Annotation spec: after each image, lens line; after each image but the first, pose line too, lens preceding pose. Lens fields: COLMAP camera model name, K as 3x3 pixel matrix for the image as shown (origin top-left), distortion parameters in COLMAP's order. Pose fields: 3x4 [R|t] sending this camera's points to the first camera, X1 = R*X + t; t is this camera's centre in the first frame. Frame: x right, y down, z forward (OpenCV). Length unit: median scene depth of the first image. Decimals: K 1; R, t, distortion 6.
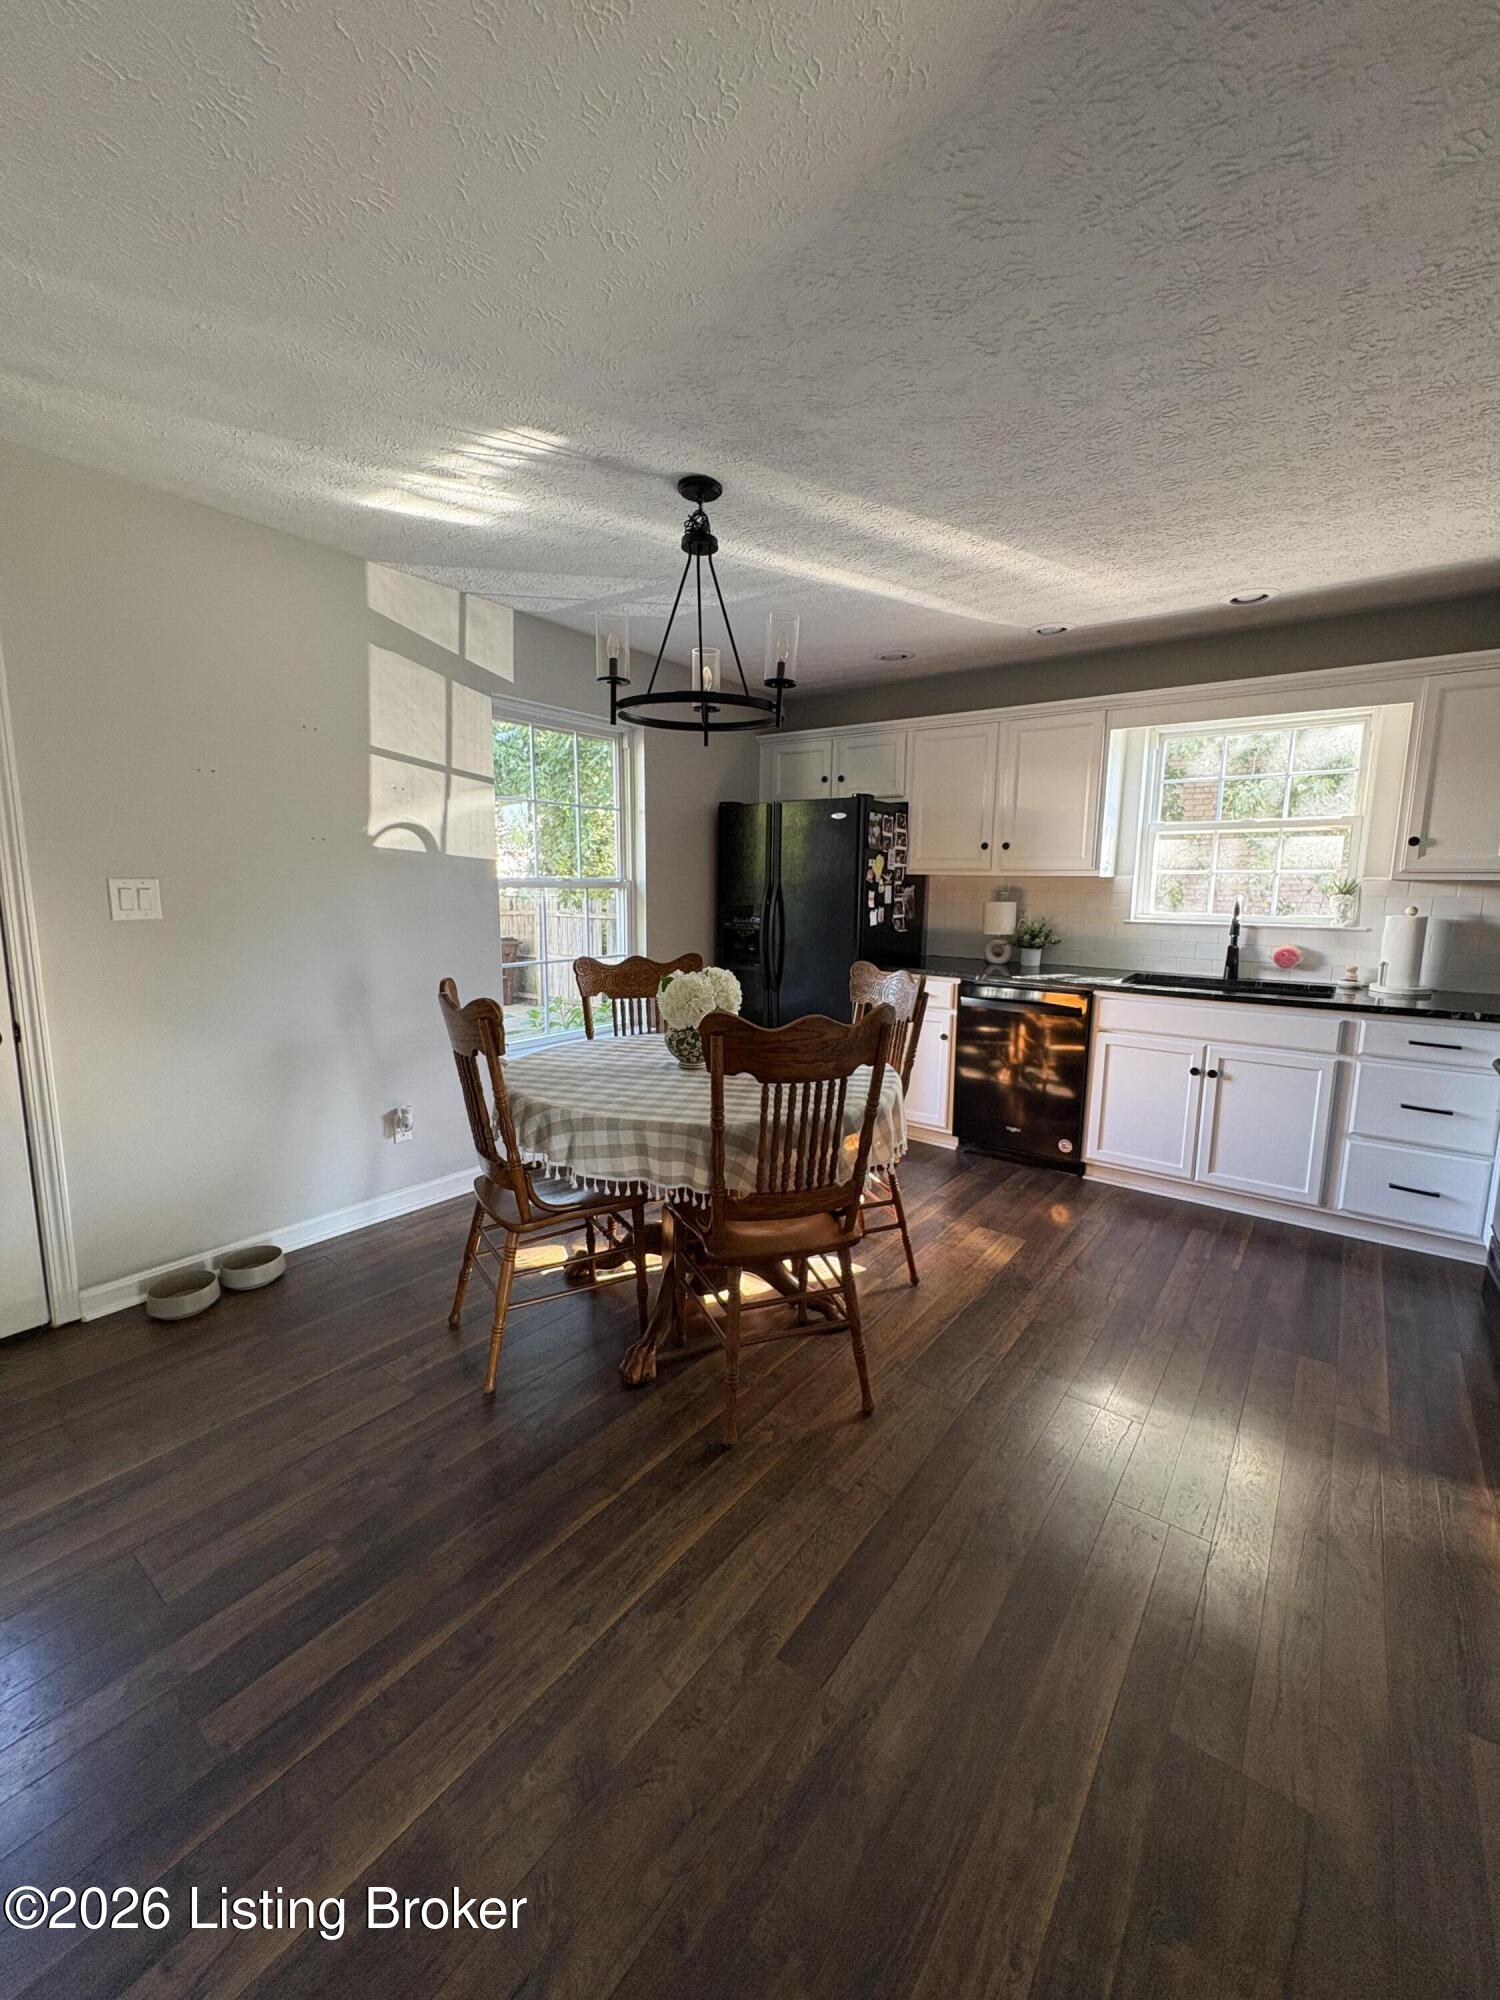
lens RADIAL K [[800.3, 0, 750.0], [0, 800.3, 1000.0], [0, 0, 1]] dist [0.000173, 0.000018]
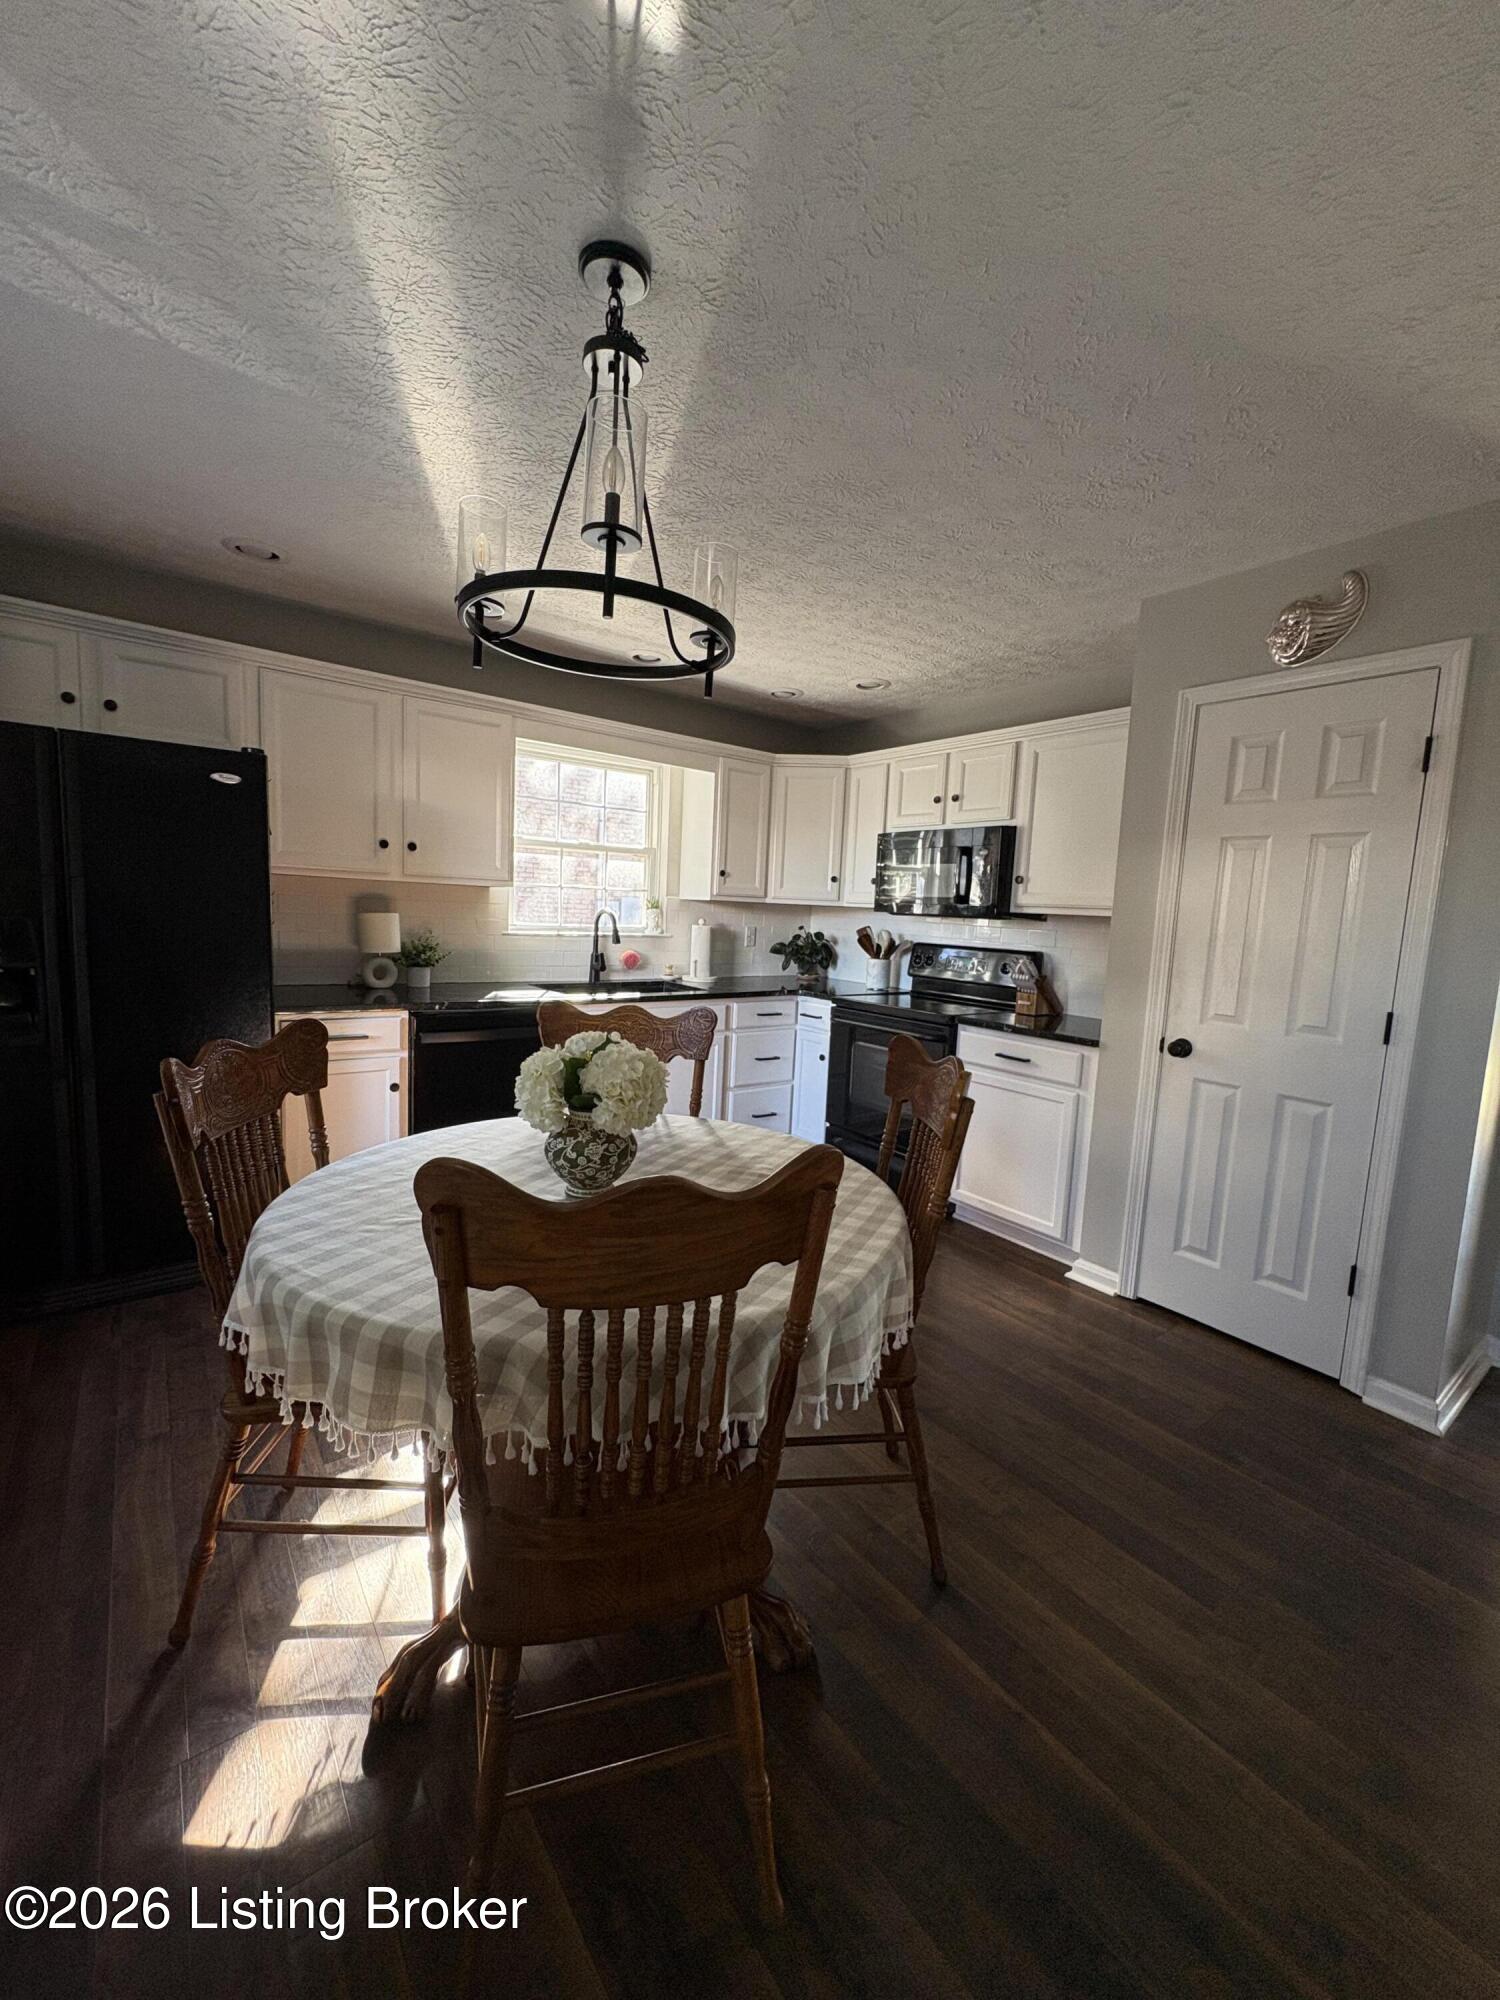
lens RADIAL K [[803.5, 0, 750.0], [0, 803.5, 1000.0], [0, 0, 1]] dist [0.000619, 0.000001]
pose [[0.264522, -0.107662, 0.958351, -0.405367], [0.098676, 0.991555, 0.084156, -0.069763], [-0.959318, 0.072305, 0.272912, 0.445185]]
